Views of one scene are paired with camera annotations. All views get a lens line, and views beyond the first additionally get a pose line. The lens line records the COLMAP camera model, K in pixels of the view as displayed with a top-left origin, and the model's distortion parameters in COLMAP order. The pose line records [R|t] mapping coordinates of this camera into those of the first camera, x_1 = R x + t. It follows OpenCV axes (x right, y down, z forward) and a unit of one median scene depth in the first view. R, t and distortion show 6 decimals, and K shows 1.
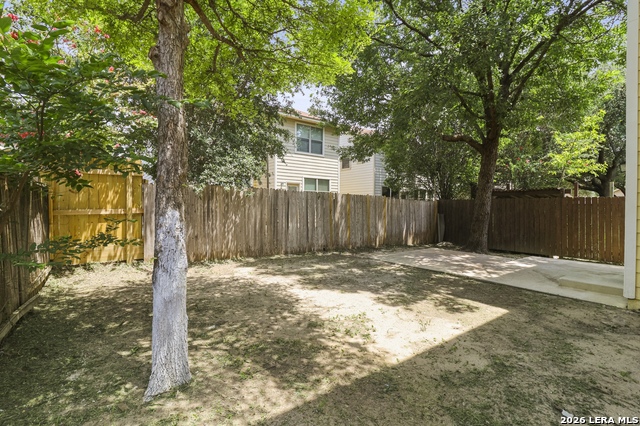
lens RADIAL K [[288.4, 0, 322.5], [0, 288.4, 210.0], [0, 0, 1]] dist [0.000136, 0.000092]
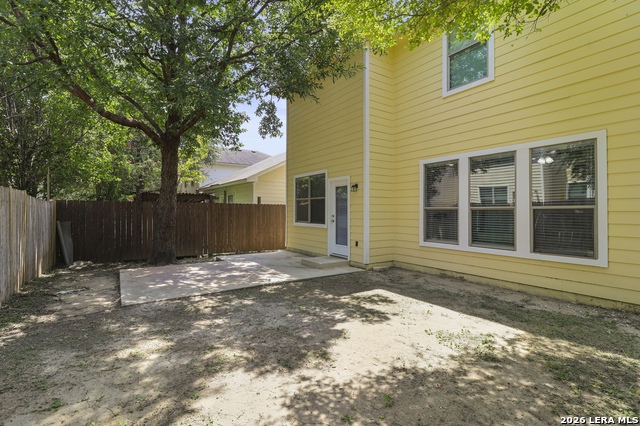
lens RADIAL K [[288.4, 0, 322.6], [0, 288.4, 210.8], [0, 0, 1]] dist [0.000136, 0.000092]
pose [[0.065976, -0.004261, 0.997812, -0.928613], [0.006065, 0.999974, 0.003869, -0.040019], [-0.997803, 0.005796, 0.066000, 1.469189]]
